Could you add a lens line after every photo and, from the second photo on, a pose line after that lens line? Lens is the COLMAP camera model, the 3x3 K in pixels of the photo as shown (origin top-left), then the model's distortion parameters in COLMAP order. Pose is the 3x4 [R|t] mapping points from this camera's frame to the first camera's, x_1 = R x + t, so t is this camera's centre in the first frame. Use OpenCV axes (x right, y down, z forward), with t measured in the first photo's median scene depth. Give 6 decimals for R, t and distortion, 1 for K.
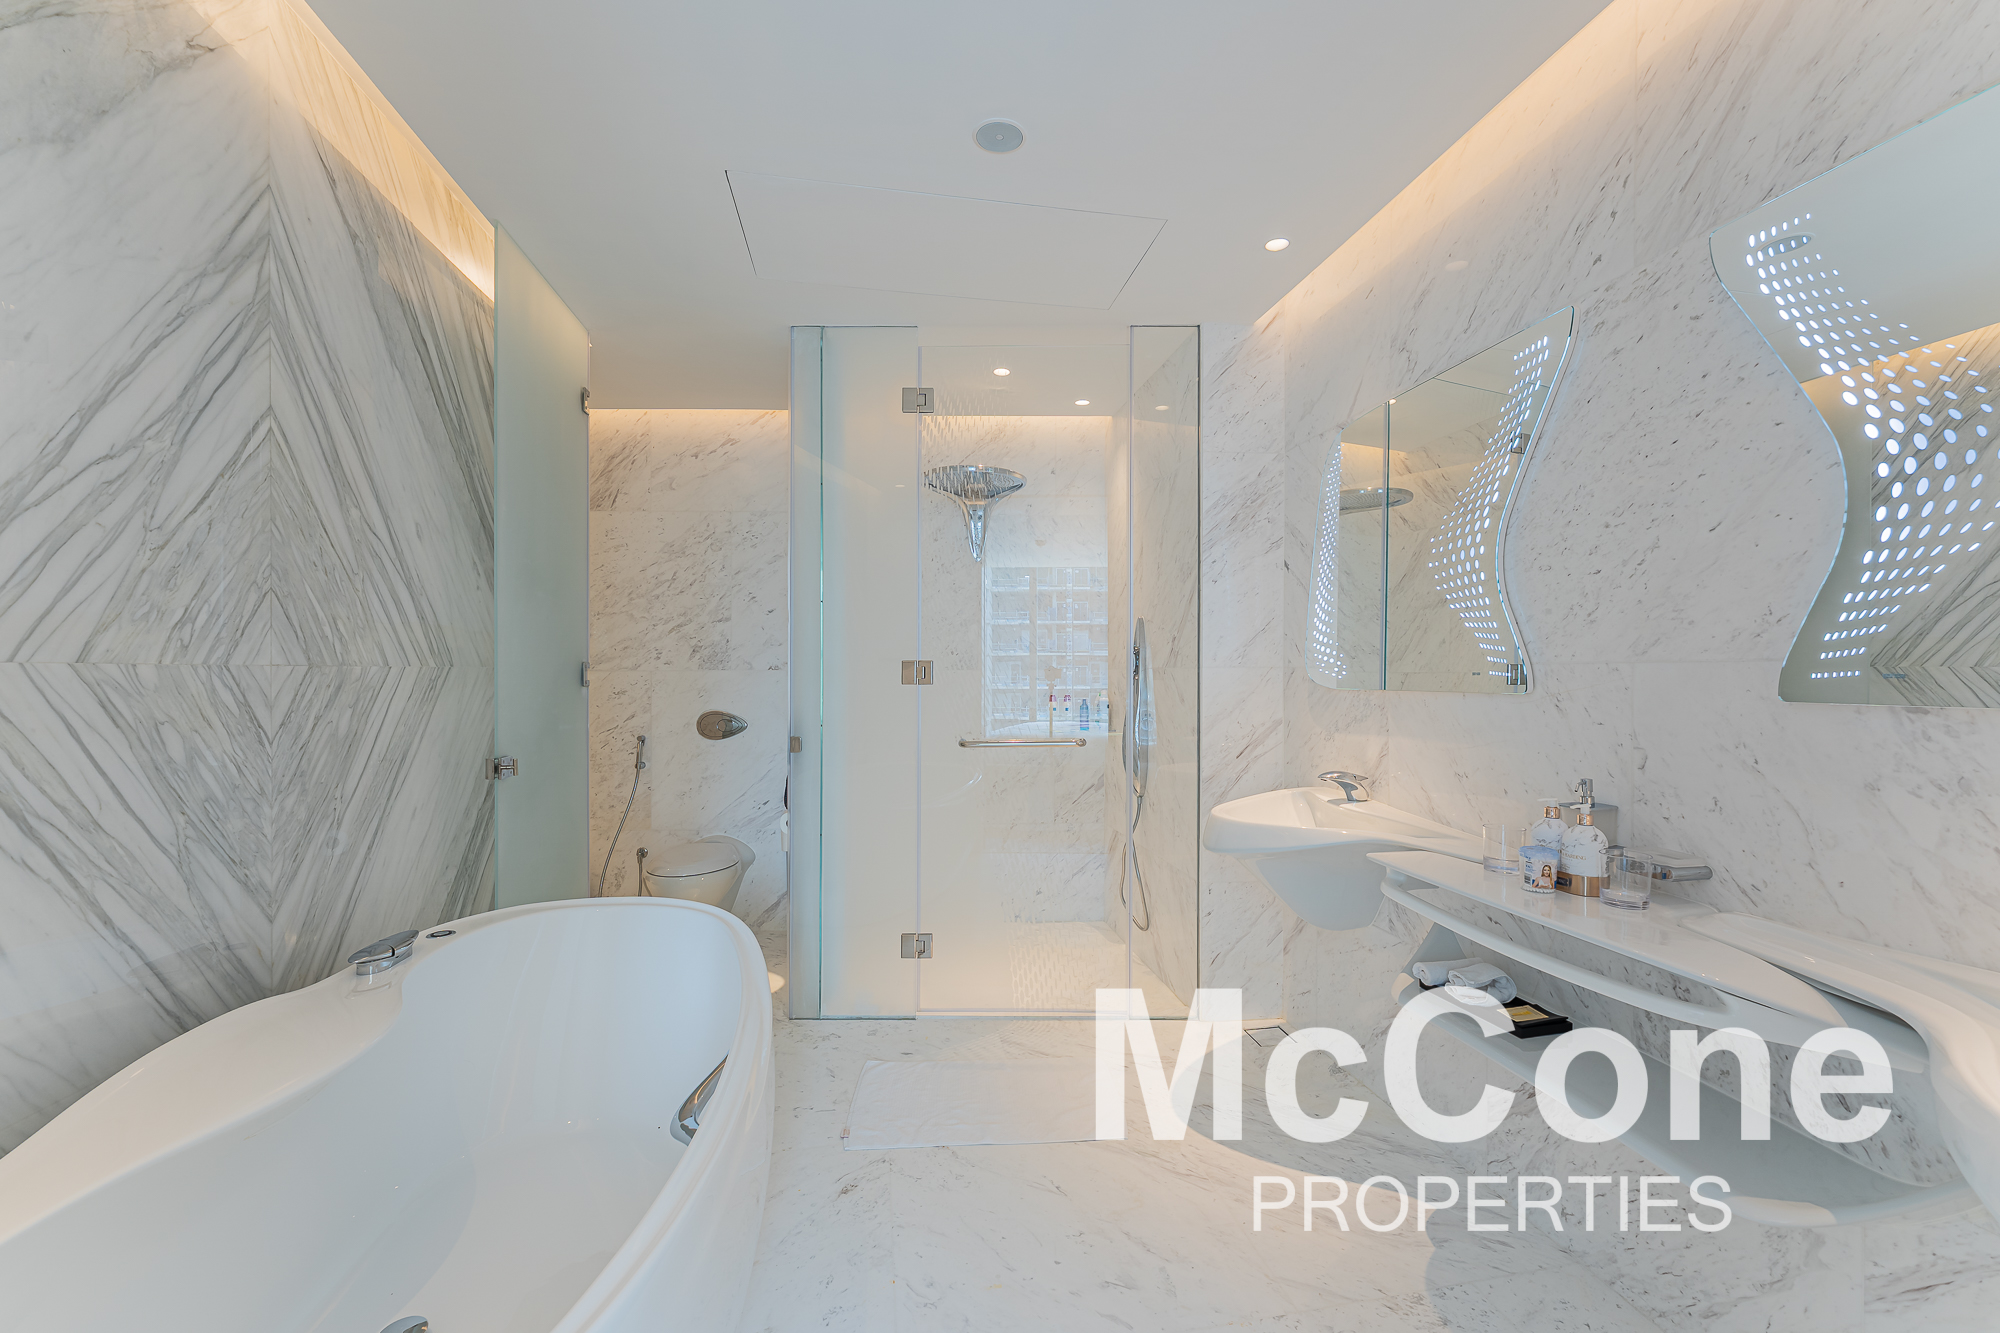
lens RADIAL K [[814.4, 0, 1017.9], [0, 814.4, 665.8], [0, 0, 1]] dist [0.001657, -0.001066]
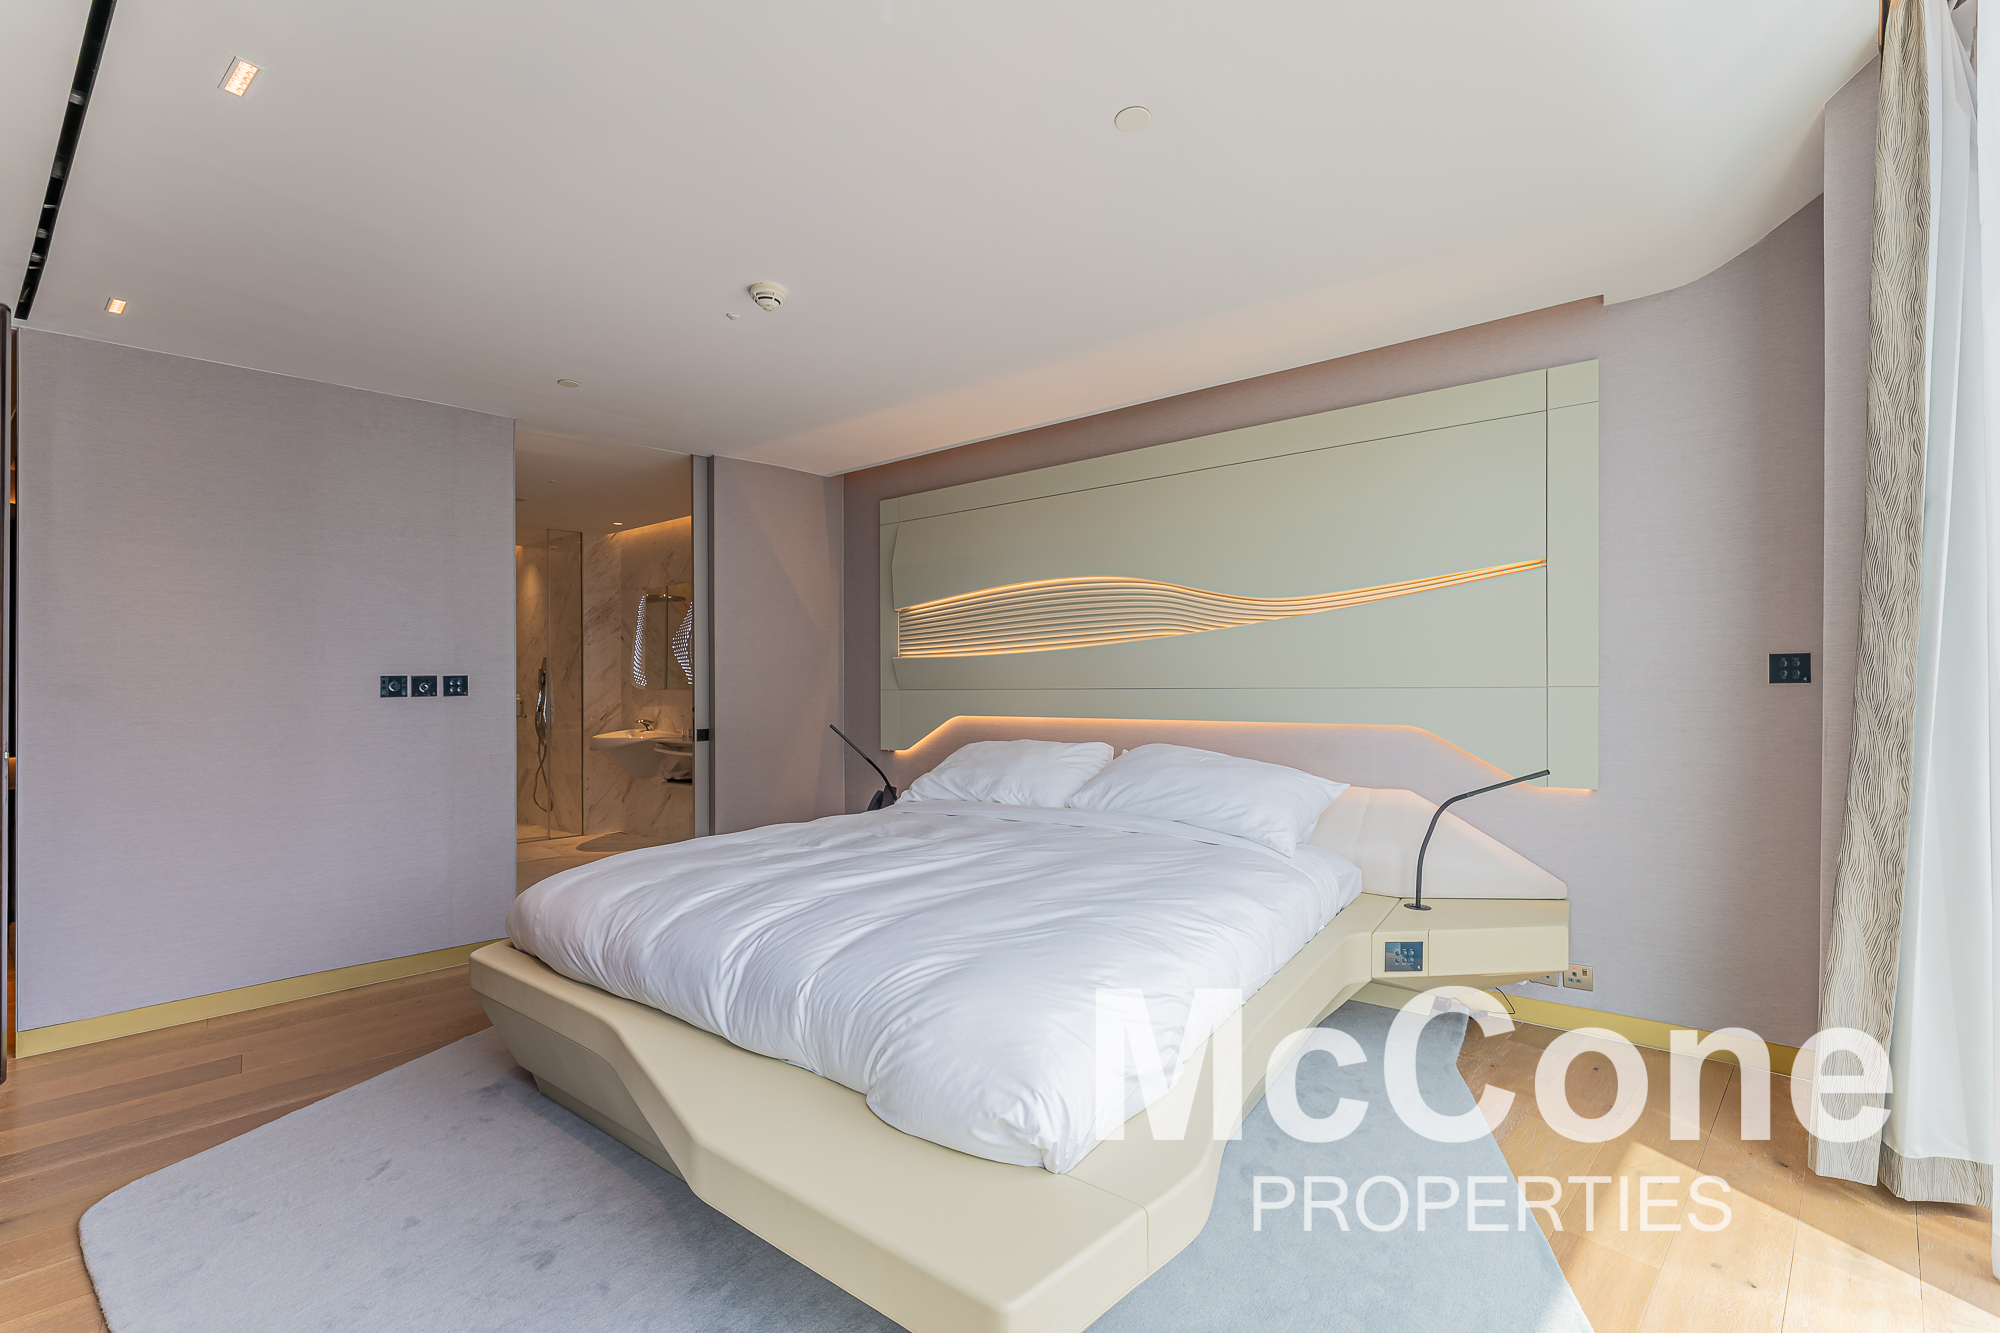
lens RADIAL K [[814.4, 0, 994.6], [0, 814.4, 680.2], [0, 0, 1]] dist [0.001657, -0.001066]
pose [[0.730932, -0.007991, 0.682403, -0.637162], [0.007971, 0.999963, 0.003172, 0.000223], [-0.682404, 0.003121, 0.730969, -1.890219]]
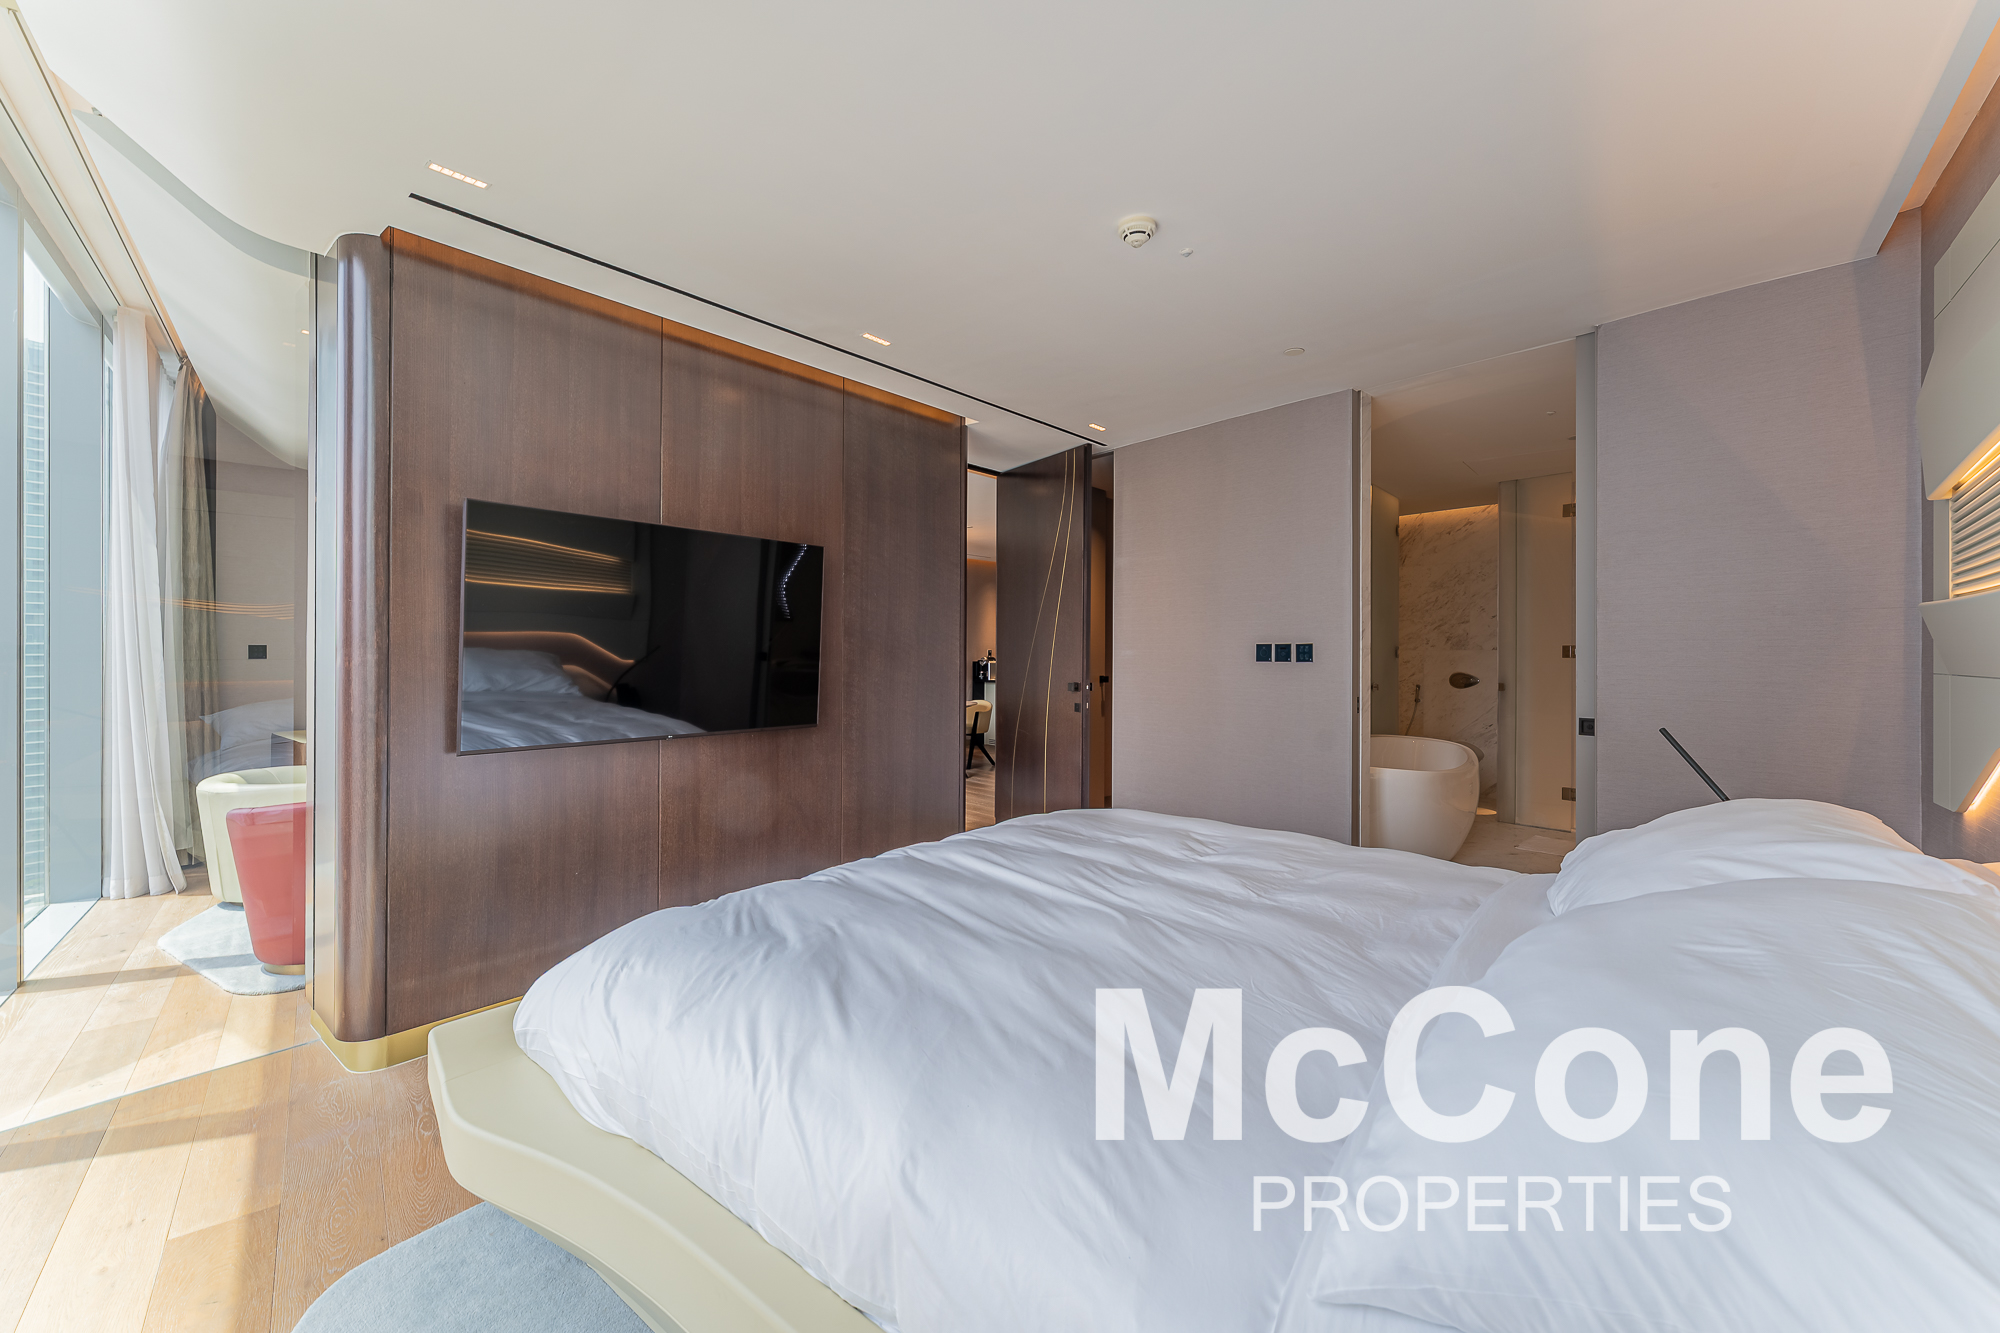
lens RADIAL K [[814.4, 0, 1000.0], [0, 814.4, 651.6], [0, 0, 1]] dist [0.001657, -0.001066]
pose [[0.641082, 0.001879, -0.767470, 0.628662], [0.002577, 0.999986, 0.004602, -0.004961], [0.767468, -0.004928, 0.641068, -1.638138]]
